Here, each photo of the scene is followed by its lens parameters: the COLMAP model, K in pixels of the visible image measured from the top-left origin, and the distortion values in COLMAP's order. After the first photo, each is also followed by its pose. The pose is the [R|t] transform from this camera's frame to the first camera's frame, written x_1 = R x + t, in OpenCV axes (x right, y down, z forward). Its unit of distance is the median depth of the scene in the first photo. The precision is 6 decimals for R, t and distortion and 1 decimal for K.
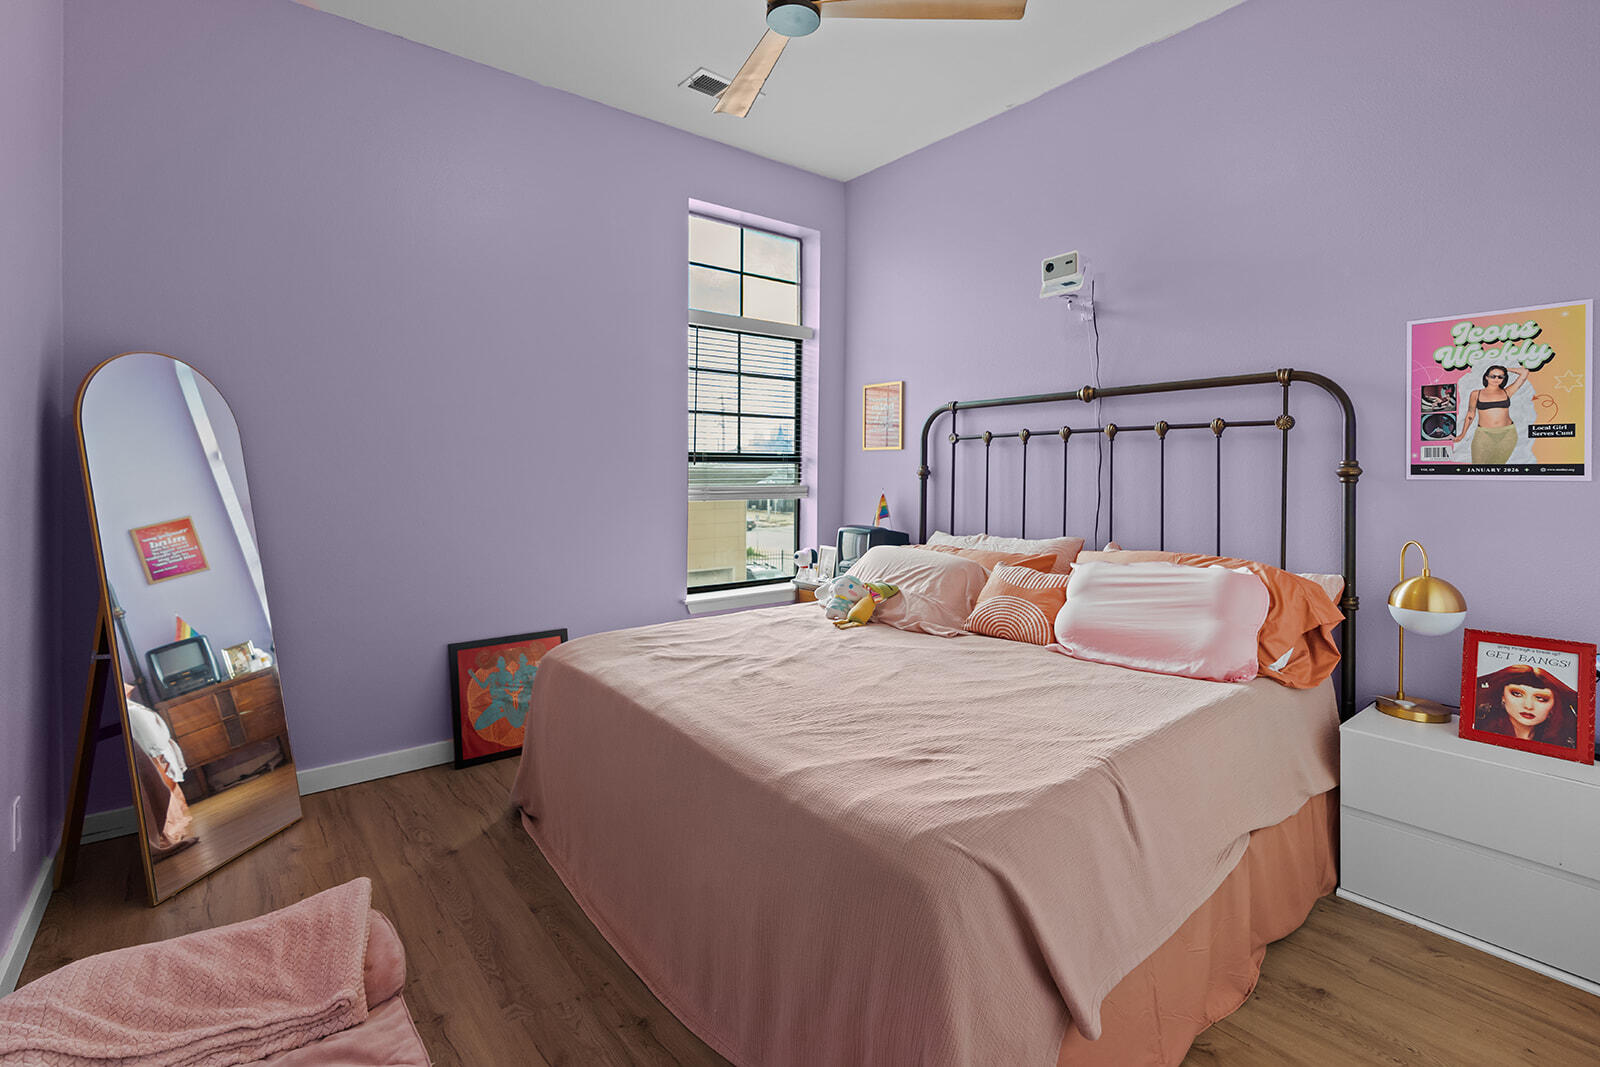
lens RADIAL K [[738.3, 0, 808.7], [0, 738.3, 507.4], [0, 0, 1]] dist [0.000967, 0.000126]
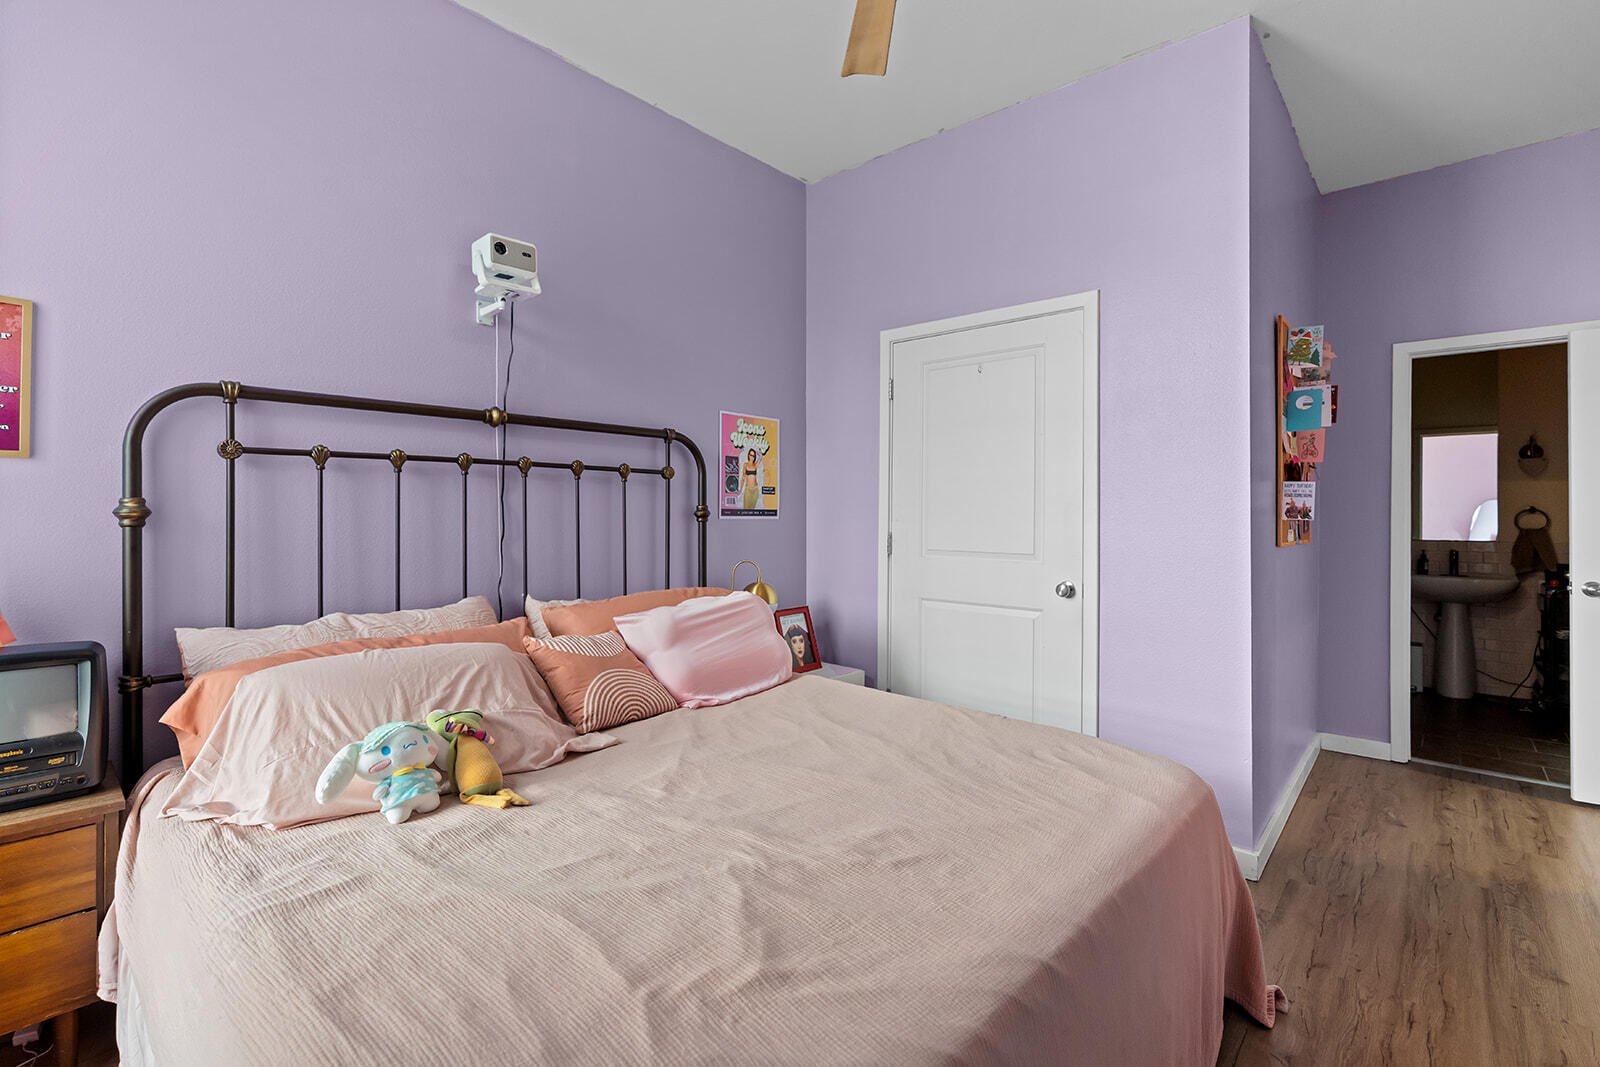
lens RADIAL K [[738.3, 0, 808.7], [0, 738.3, 507.4], [0, 0, 1]] dist [0.000967, 0.000126]
pose [[-0.194112, -0.002882, 0.980975, -0.653599], [0.032673, 0.999422, 0.009402, -0.069318], [-0.980435, 0.033877, -0.193906, 1.124708]]
